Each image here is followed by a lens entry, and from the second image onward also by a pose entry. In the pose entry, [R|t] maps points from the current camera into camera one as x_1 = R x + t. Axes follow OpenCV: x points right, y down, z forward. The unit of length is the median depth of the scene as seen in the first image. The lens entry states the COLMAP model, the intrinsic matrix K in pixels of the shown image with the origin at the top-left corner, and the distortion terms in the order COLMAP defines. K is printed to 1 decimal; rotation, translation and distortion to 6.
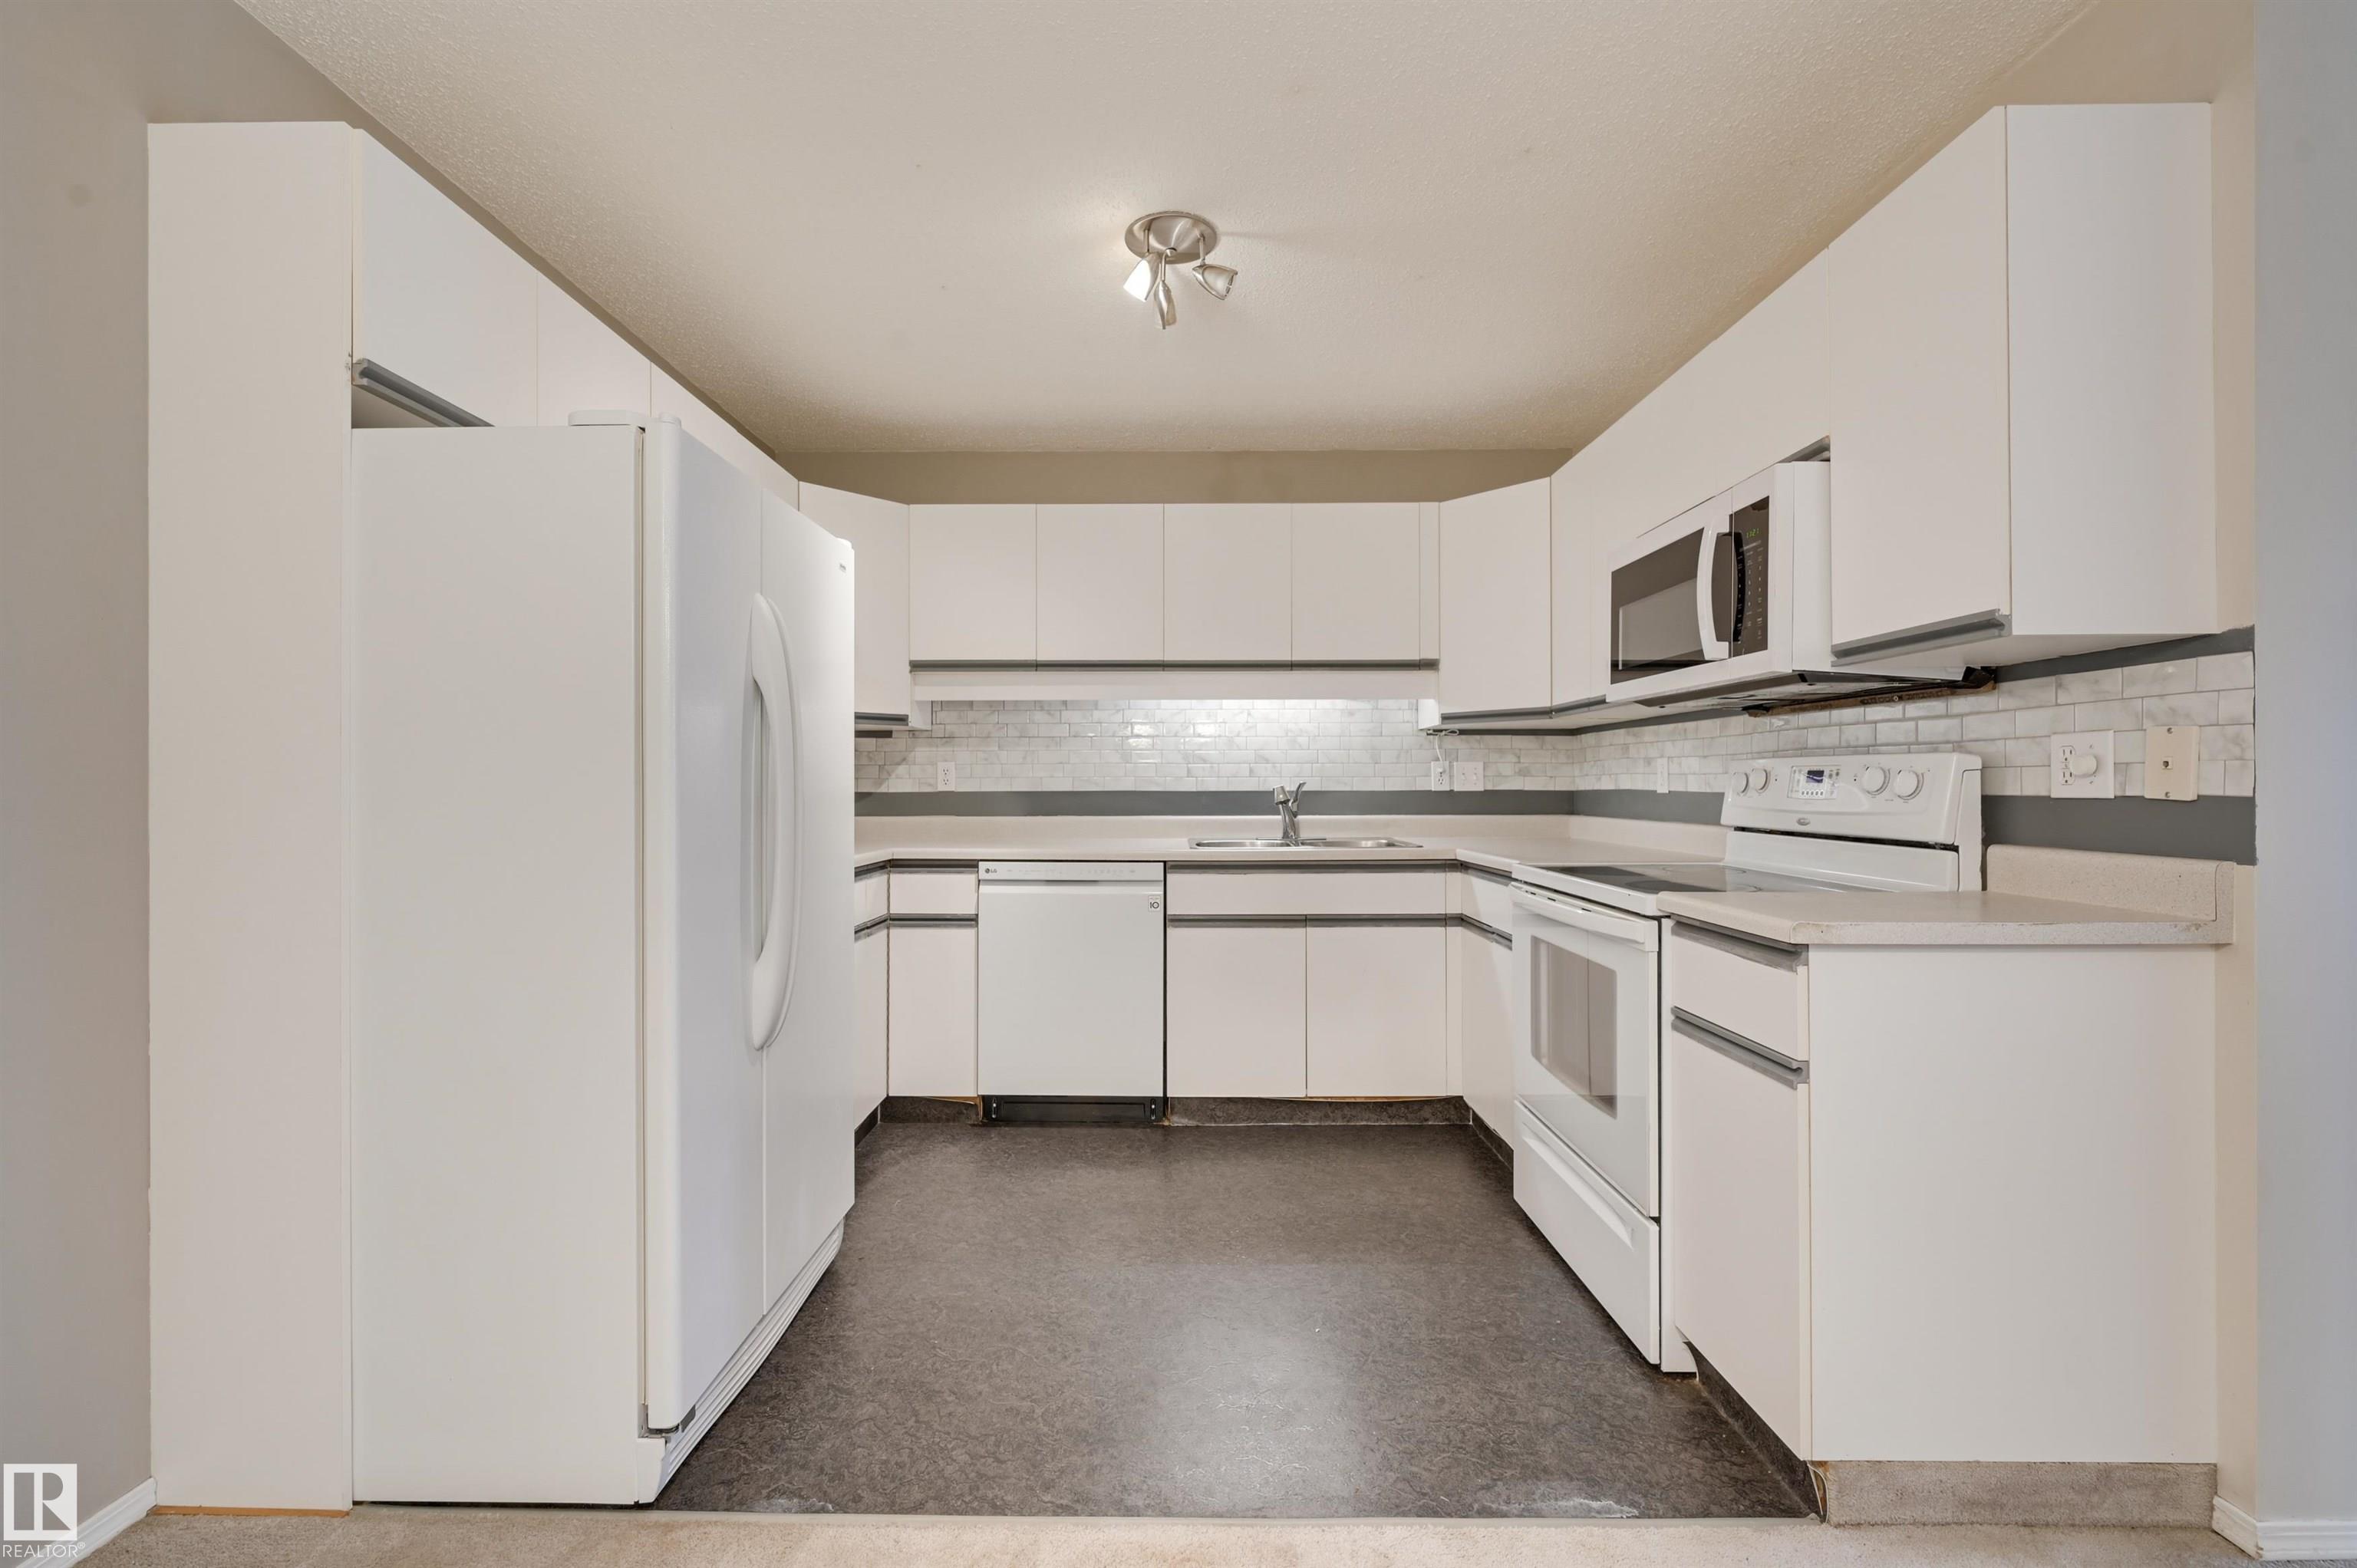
lens RADIAL K [[990.5, 0, 1195.8], [0, 990.5, 790.5], [0, 0, 1]] dist [-0.007941, 0.002948]
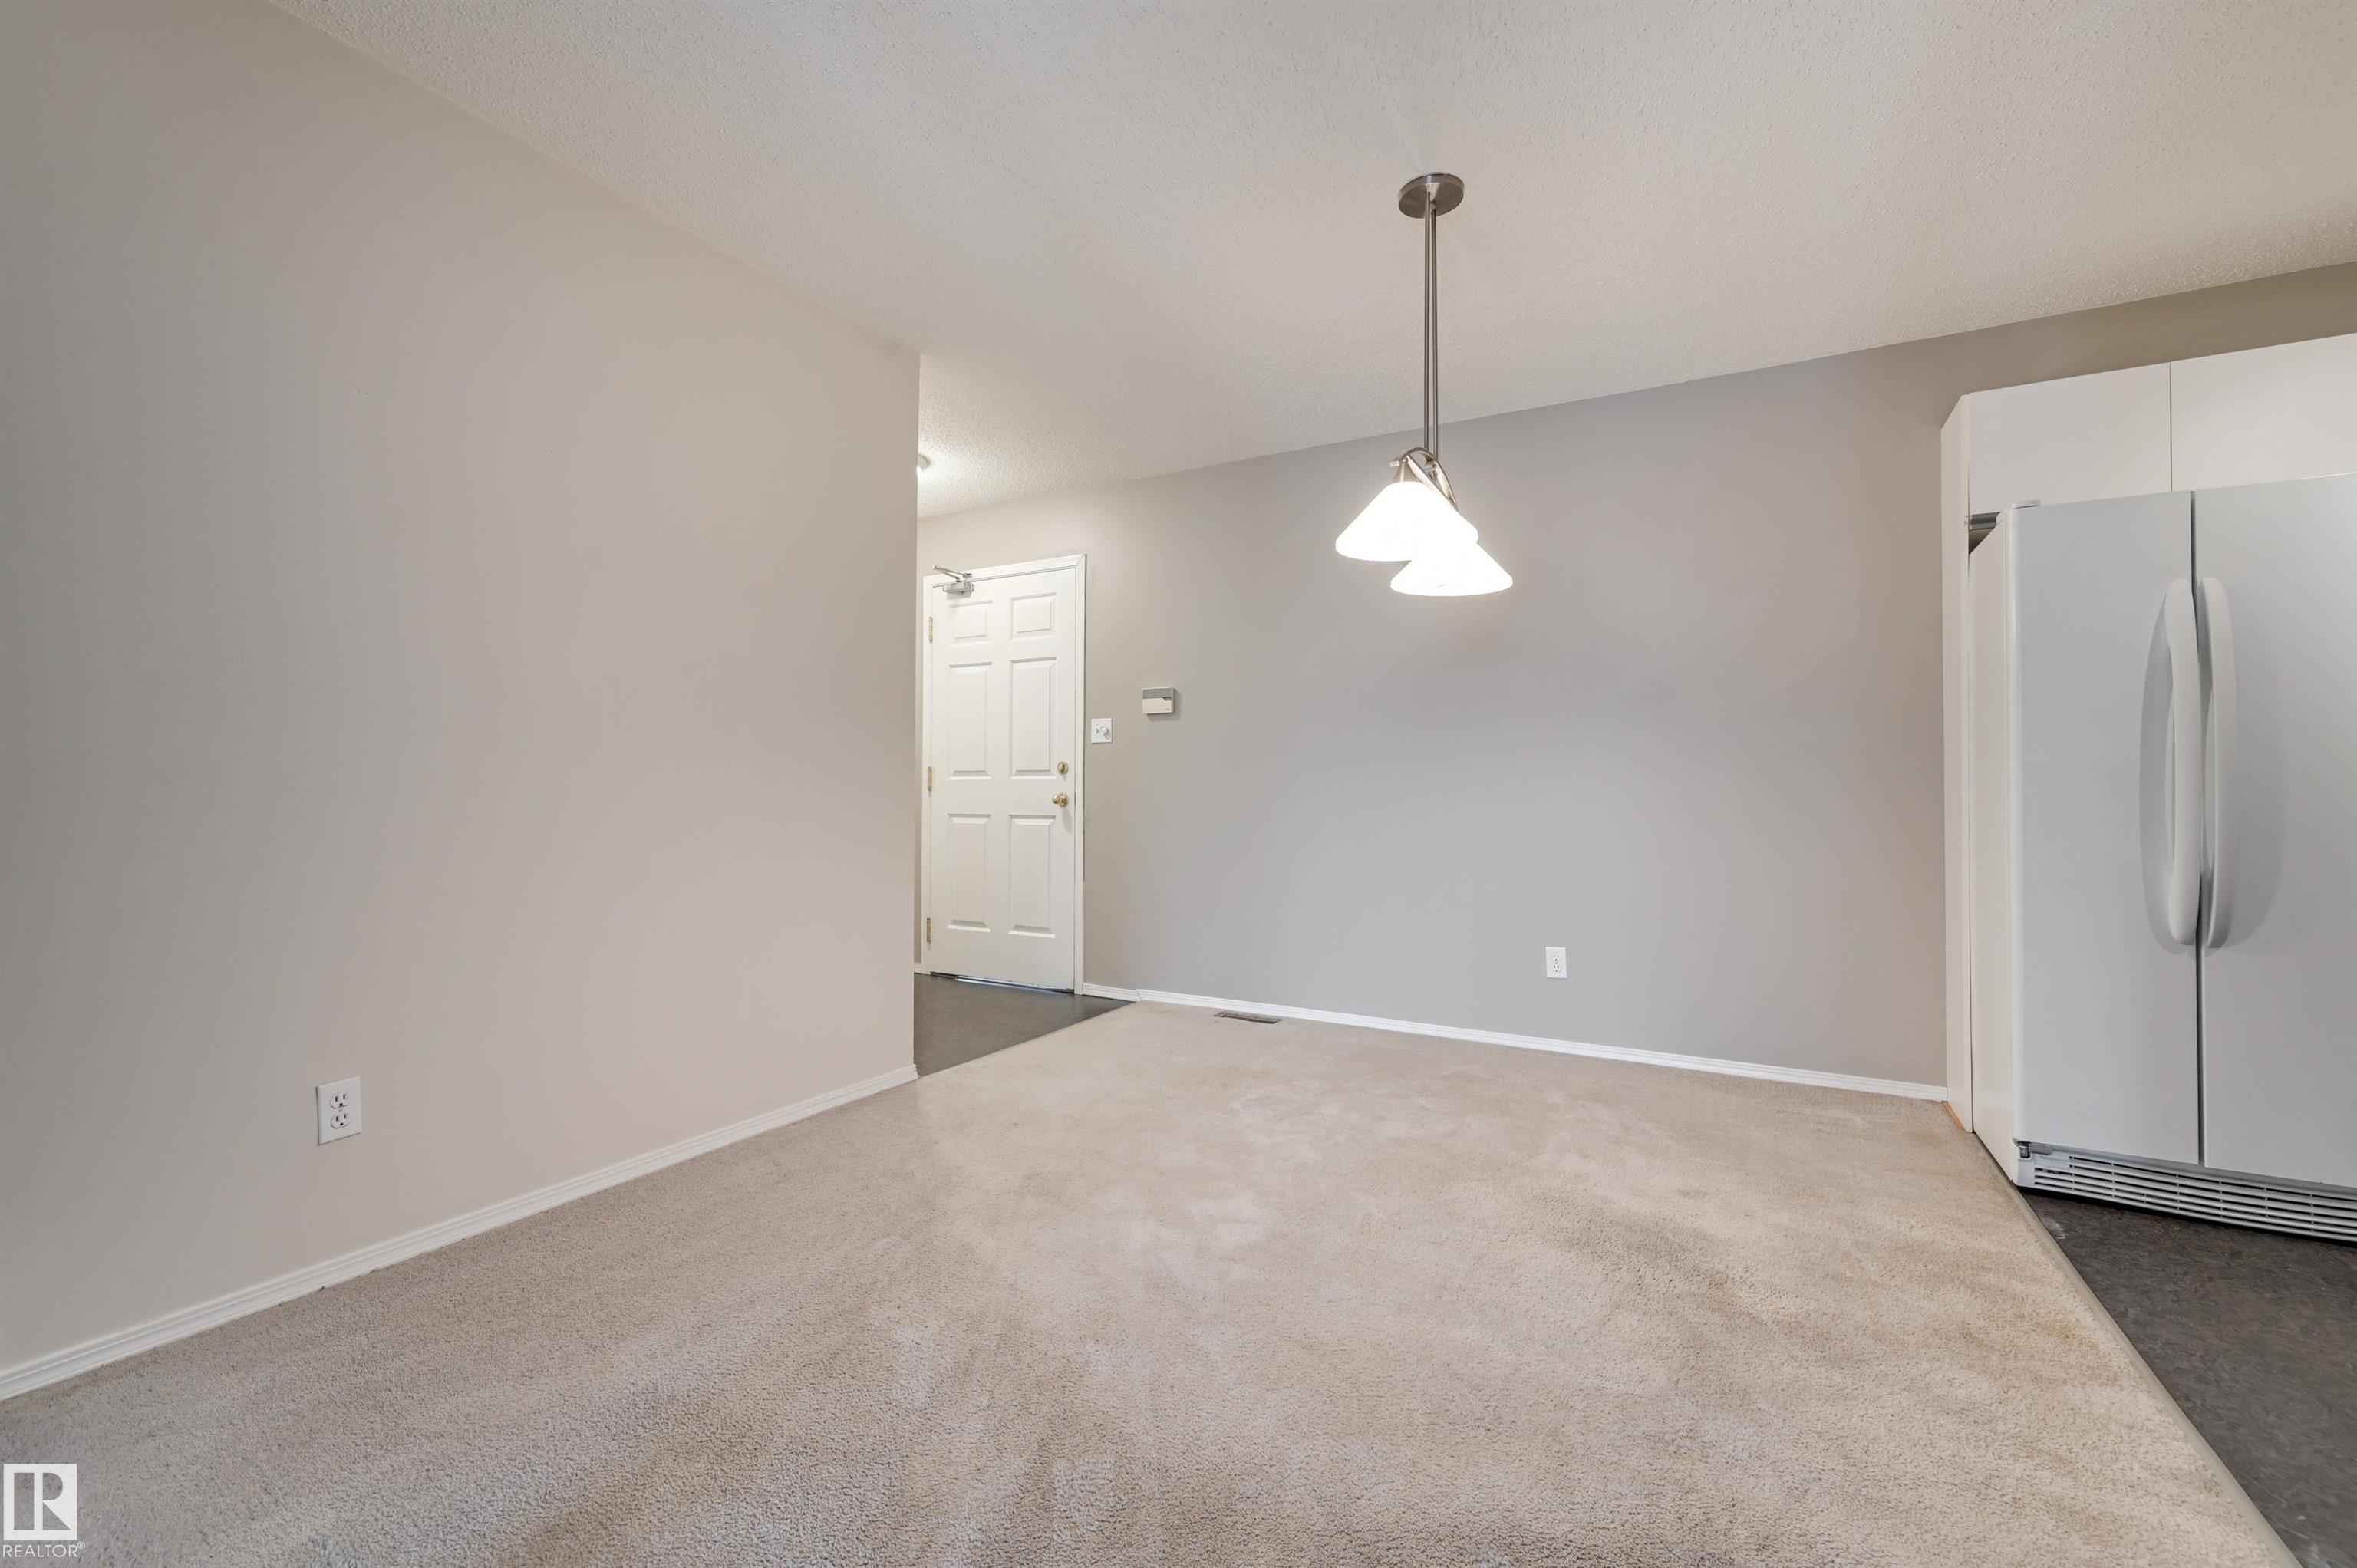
lens RADIAL K [[990.5, 0, 1145.9], [0, 990.5, 783.7], [0, 0, 1]] dist [-0.007941, 0.002948]
pose [[-0.505646, -0.012956, -0.862644, 0.769918], [-0.010162, 0.999907, -0.009061, 0.050750], [0.862681, 0.004185, -0.505731, 0.292691]]
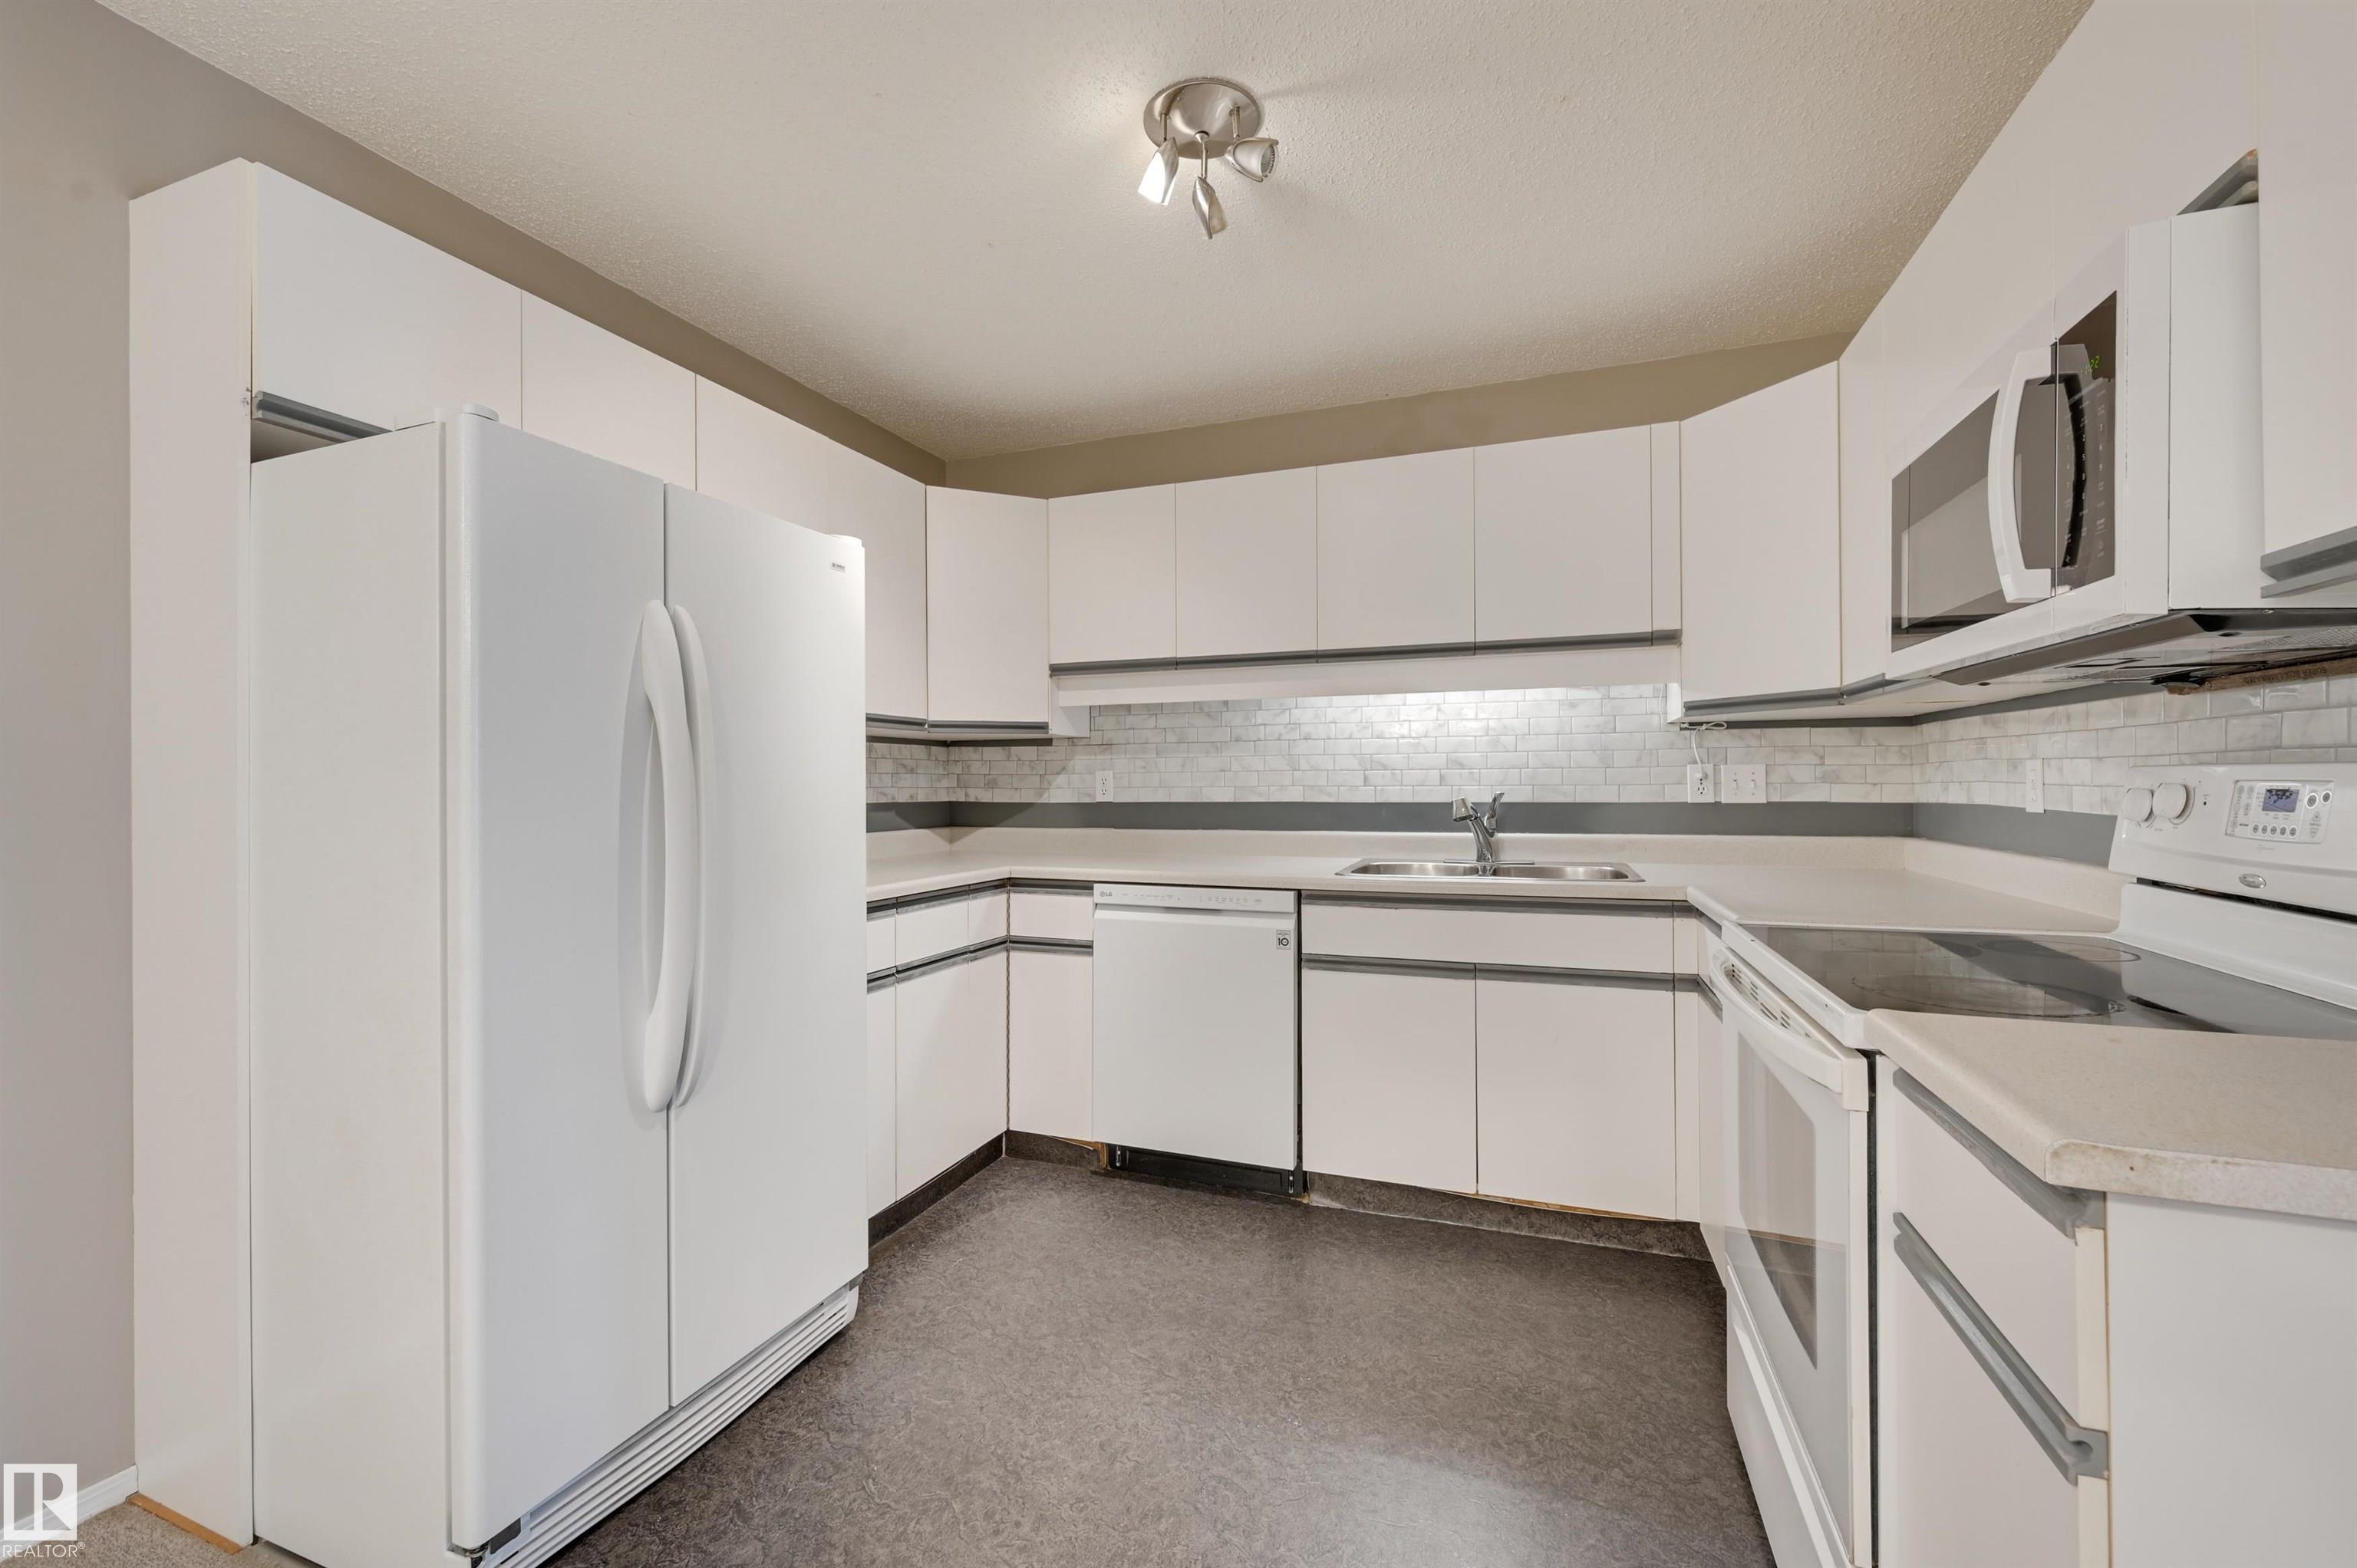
lens RADIAL K [[990.5, 0, 1166.0], [0, 990.5, 784.6], [0, 0, 1]] dist [-0.007941, 0.002948]
pose [[0.933729, -0.003045, -0.357968, 0.181238], [0.002307, 0.999994, -0.002491, -0.017365], [0.357974, 0.001500, 0.933731, 0.195376]]
